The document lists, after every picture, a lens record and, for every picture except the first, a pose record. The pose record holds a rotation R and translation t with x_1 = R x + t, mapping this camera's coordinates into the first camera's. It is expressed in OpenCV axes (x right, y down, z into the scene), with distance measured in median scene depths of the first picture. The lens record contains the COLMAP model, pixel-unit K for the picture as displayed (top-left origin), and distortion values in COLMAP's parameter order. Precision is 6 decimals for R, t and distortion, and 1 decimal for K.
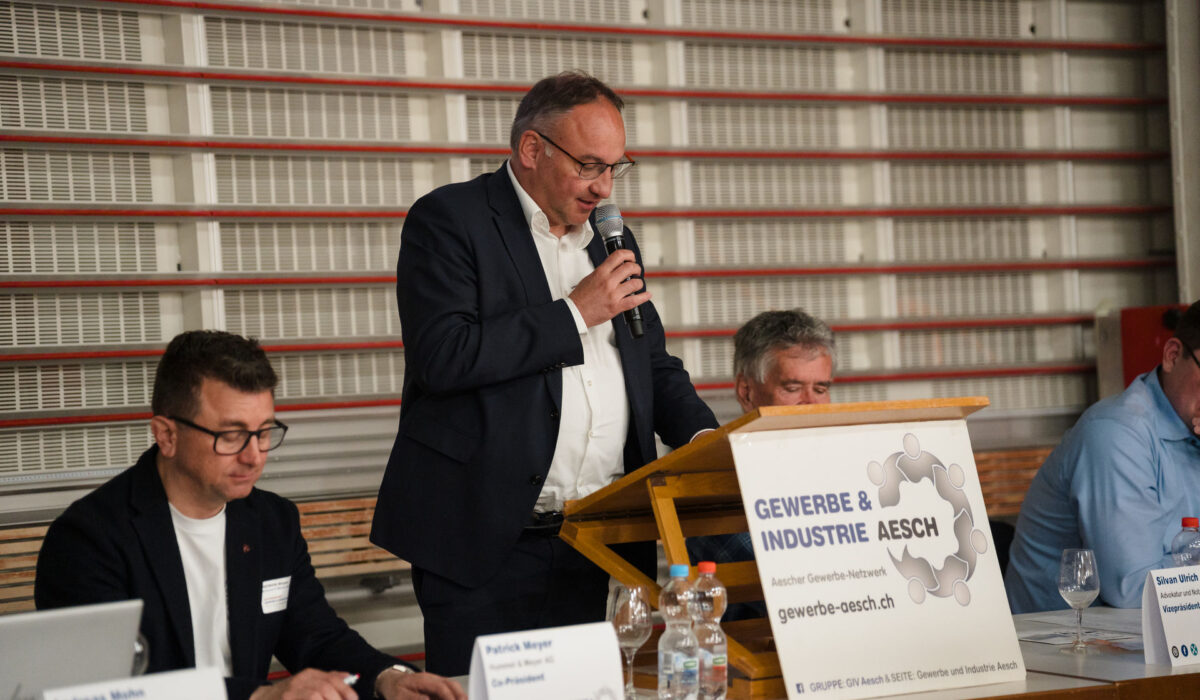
lens RADIAL K [[3802.0, 0, 618.5], [0, 3802.0, 334.6], [0, 0, 1]] dist [1.470052, 0.000000]
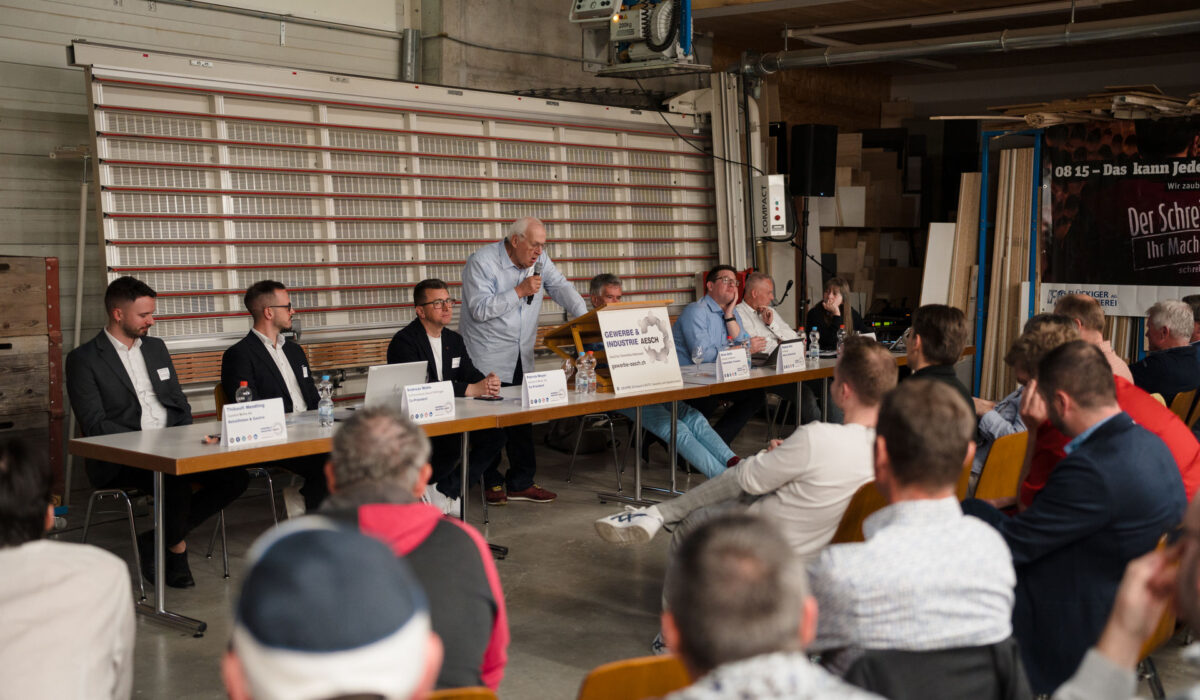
lens RADIAL K [[1343.9, 0, 605.7], [0, 1343.9, 330.3], [0, 0, 1]] dist [0.094857, 0.000000]
pose [[0.997457, -0.002714, 0.071214, -0.040665], [-0.000105, 0.999217, 0.039556, -0.002946], [-0.071266, -0.039463, 0.996676, -0.123367]]
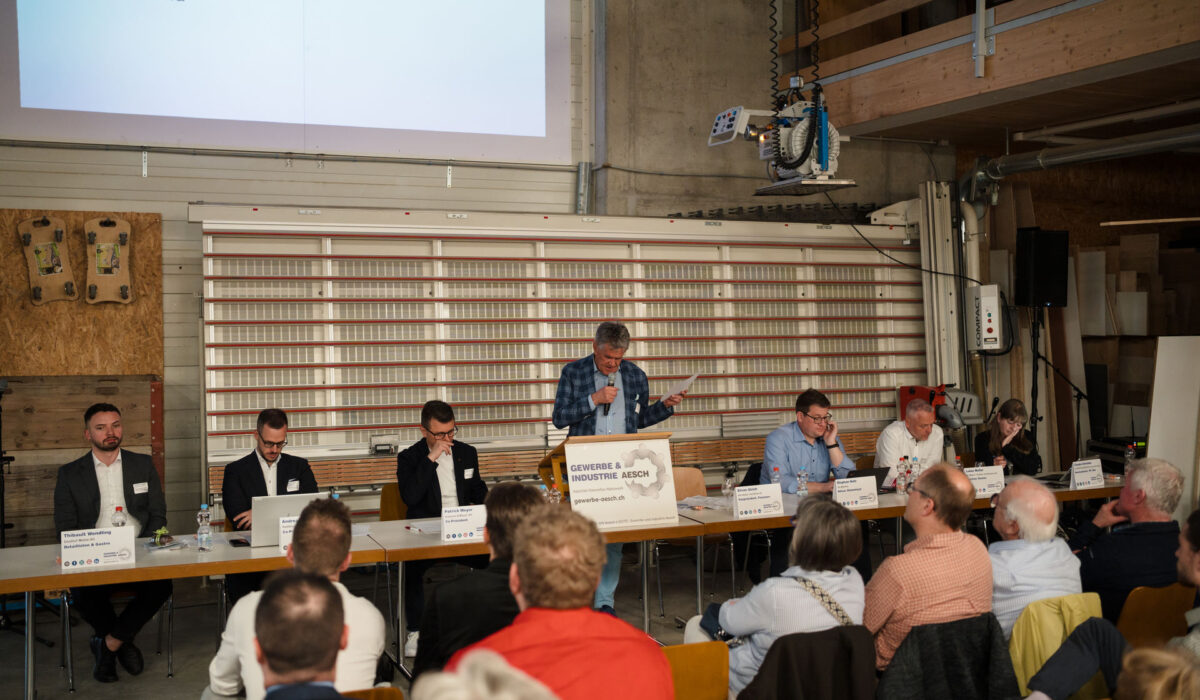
lens RADIAL K [[1152.2, 0, 640.4], [0, 1152.2, 357.7], [0, 0, 1]] dist [-0.025217, 0.000000]
pose [[0.926336, 0.010004, -0.376566, 0.408469], [-0.008667, 0.999949, 0.005243, -0.047069], [0.376599, -0.001593, 0.926375, 0.123683]]
